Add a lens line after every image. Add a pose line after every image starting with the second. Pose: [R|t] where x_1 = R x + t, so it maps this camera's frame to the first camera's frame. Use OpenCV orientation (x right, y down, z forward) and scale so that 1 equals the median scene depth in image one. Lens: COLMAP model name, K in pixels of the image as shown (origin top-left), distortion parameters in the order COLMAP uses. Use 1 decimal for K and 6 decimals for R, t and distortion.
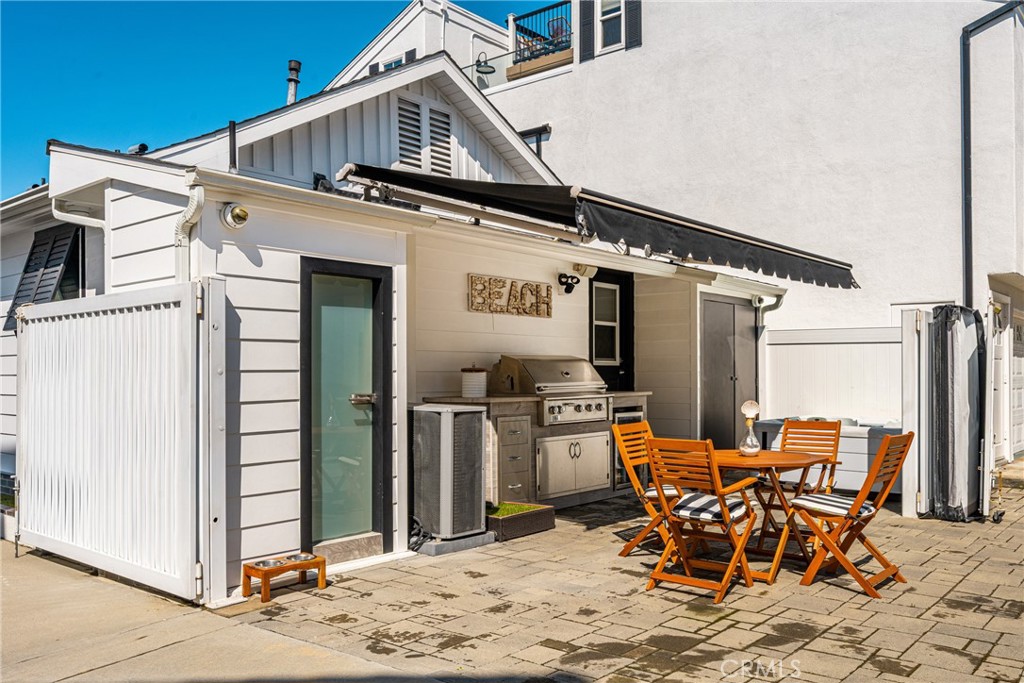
lens RADIAL K [[837.7, 0, 515.4], [0, 837.7, 341.7], [0, 0, 1]] dist [-0.020136, 0.017819]
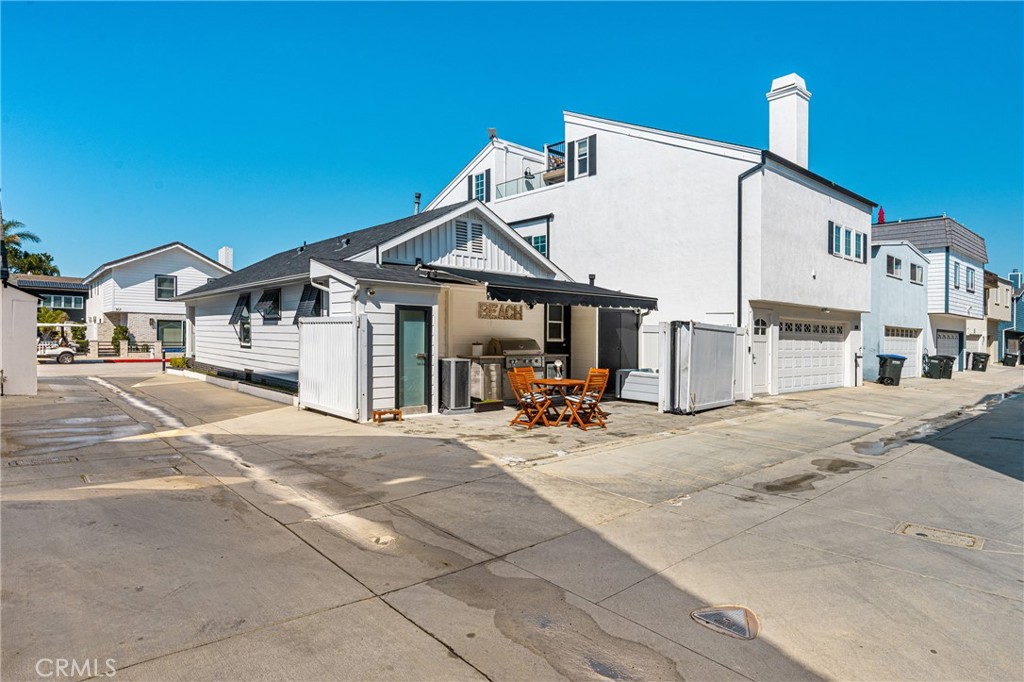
lens RADIAL K [[552.8, 0, 516.1], [0, 552.8, 342.2], [0, 0, 1]] dist [0.007442, -0.000003]
pose [[0.989028, 0.022085, -0.146069, 0.351119], [-0.015104, 0.998698, 0.048730, -0.060339], [0.146955, -0.045989, 0.988074, -0.653344]]
